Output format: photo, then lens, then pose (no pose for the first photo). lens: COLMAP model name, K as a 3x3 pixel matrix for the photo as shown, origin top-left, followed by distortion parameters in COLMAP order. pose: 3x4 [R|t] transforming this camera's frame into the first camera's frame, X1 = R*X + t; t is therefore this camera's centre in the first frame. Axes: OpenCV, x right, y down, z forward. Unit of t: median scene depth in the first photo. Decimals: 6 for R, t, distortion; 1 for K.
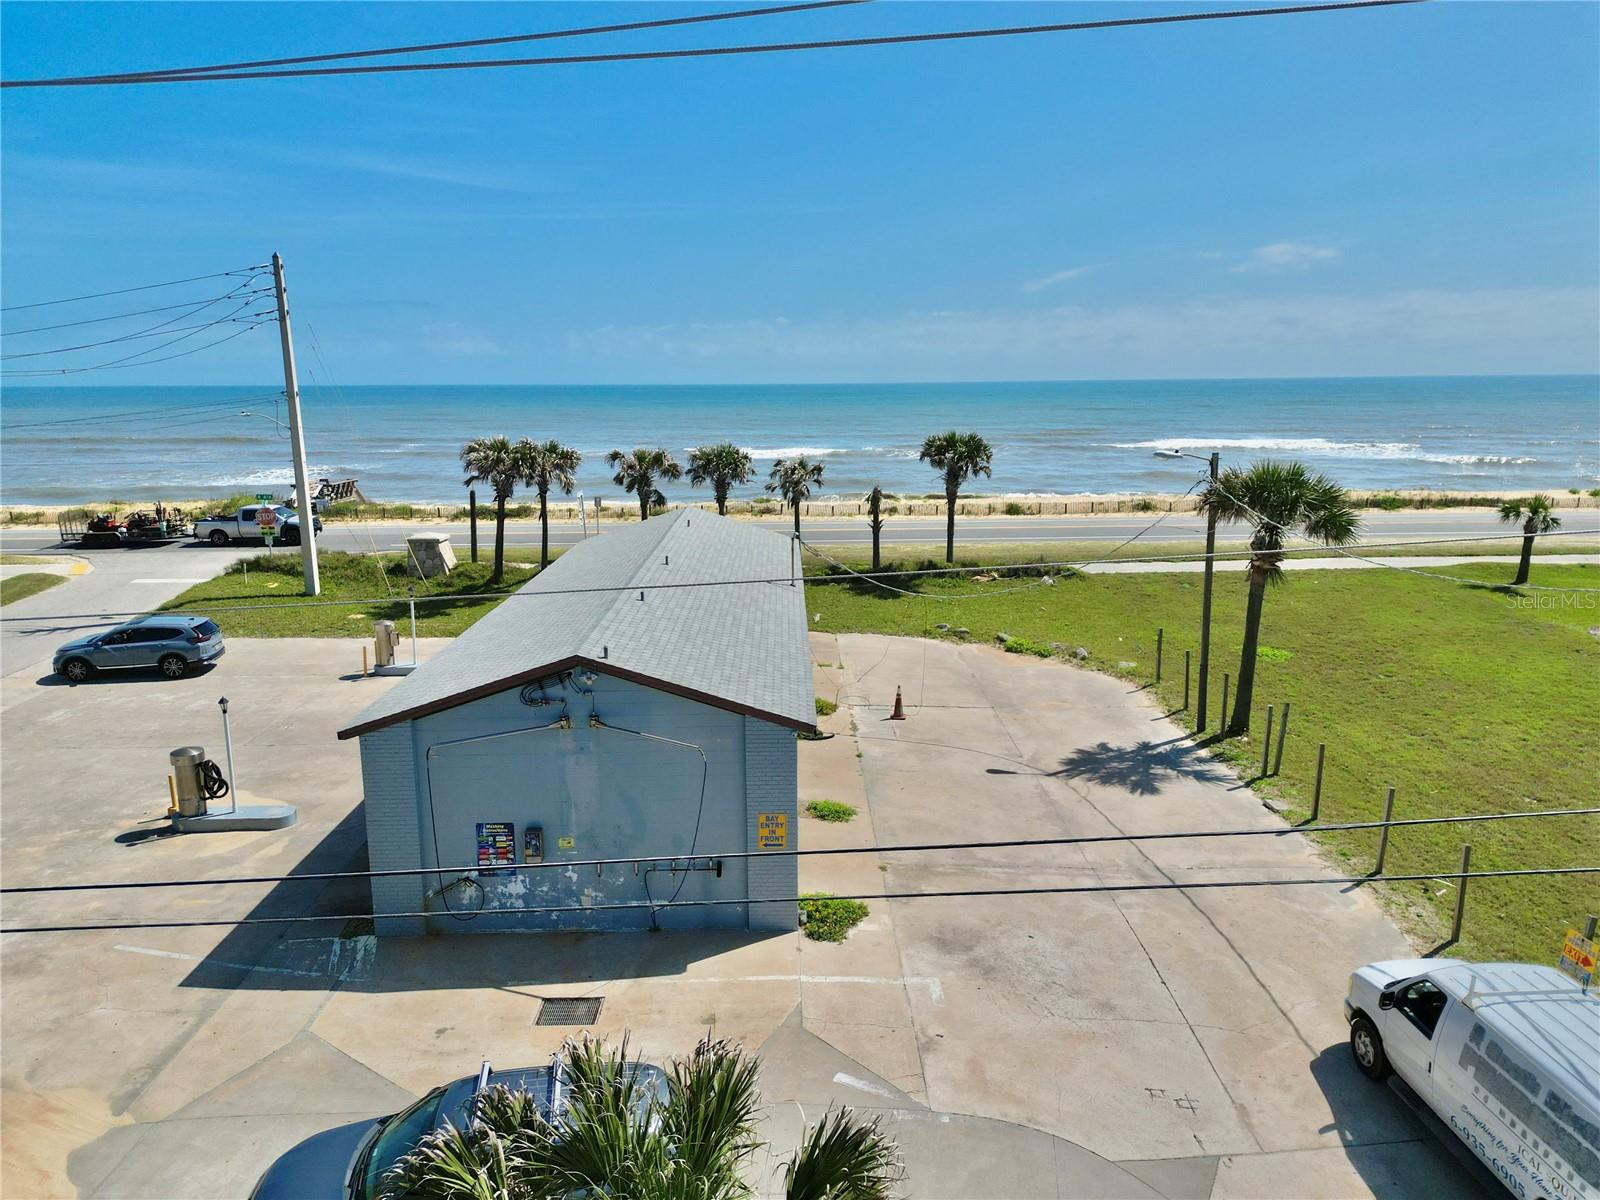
lens RADIAL K [[1117.4, 0, 795.2], [0, 1117.4, 593.1], [0, 0, 1]] dist [0.062179, -0.055332]
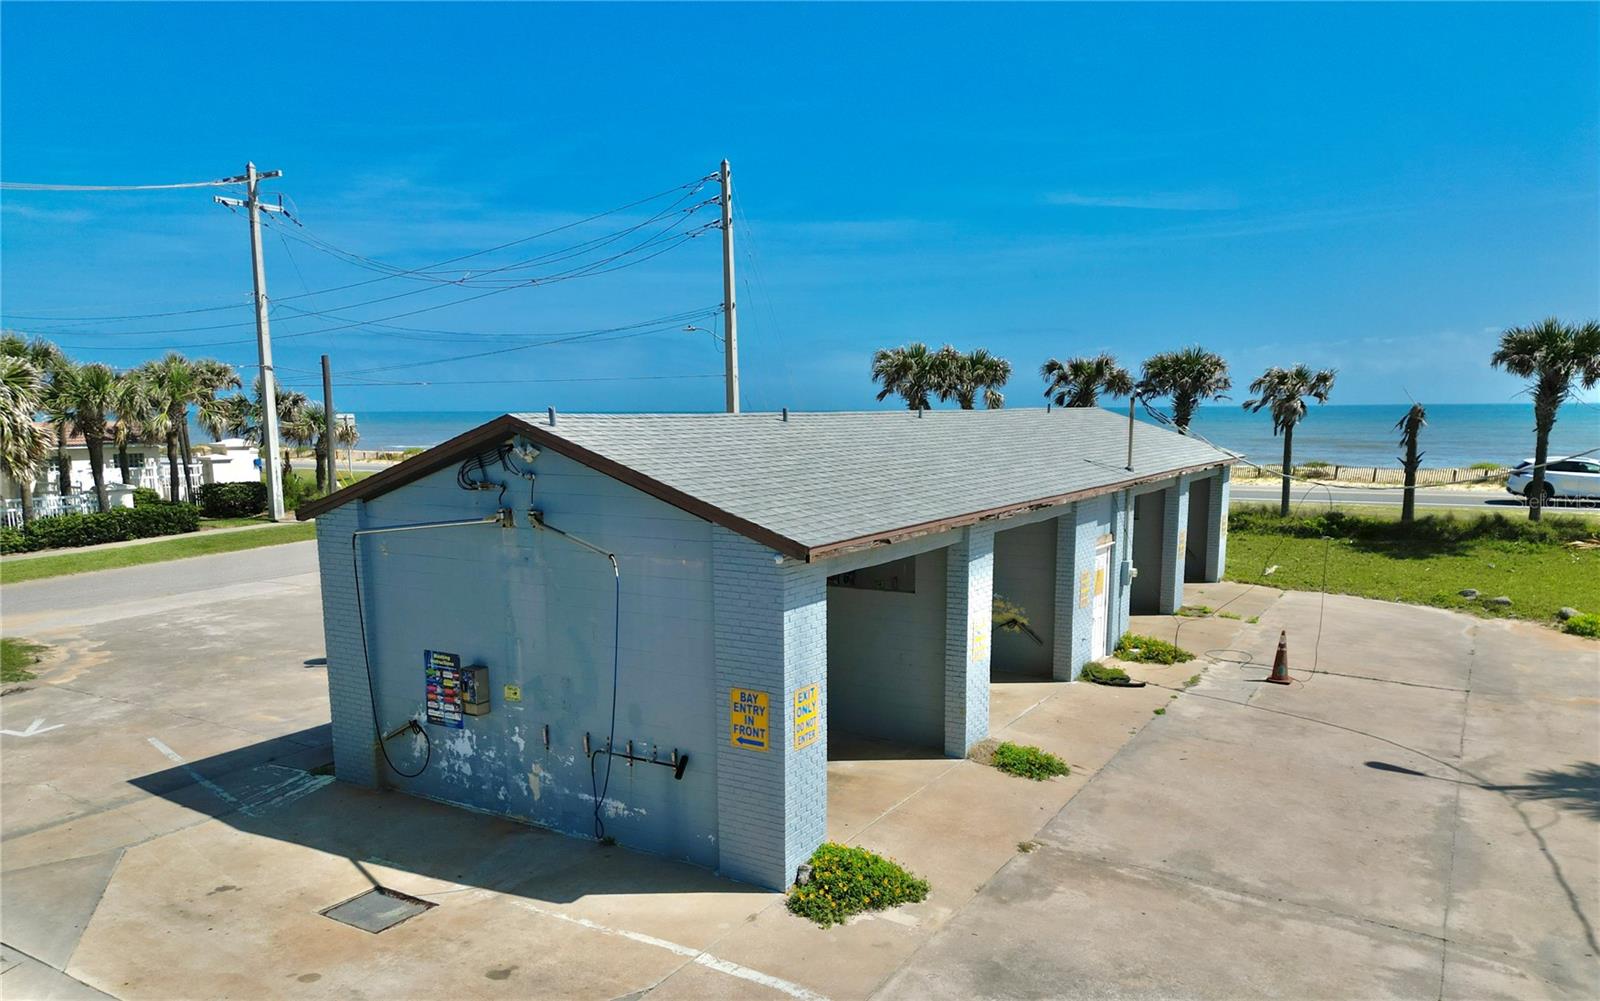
lens RADIAL K [[1120.0, 0, 790.8], [0, 1120.0, 591.7], [0, 0, 1]] dist [0.080043, -0.096057]
pose [[0.845836, 0.087681, -0.526188, 0.218203], [-0.098574, 0.995102, 0.007362, 0.094173], [0.524257, 0.045641, 0.850336, 0.335724]]
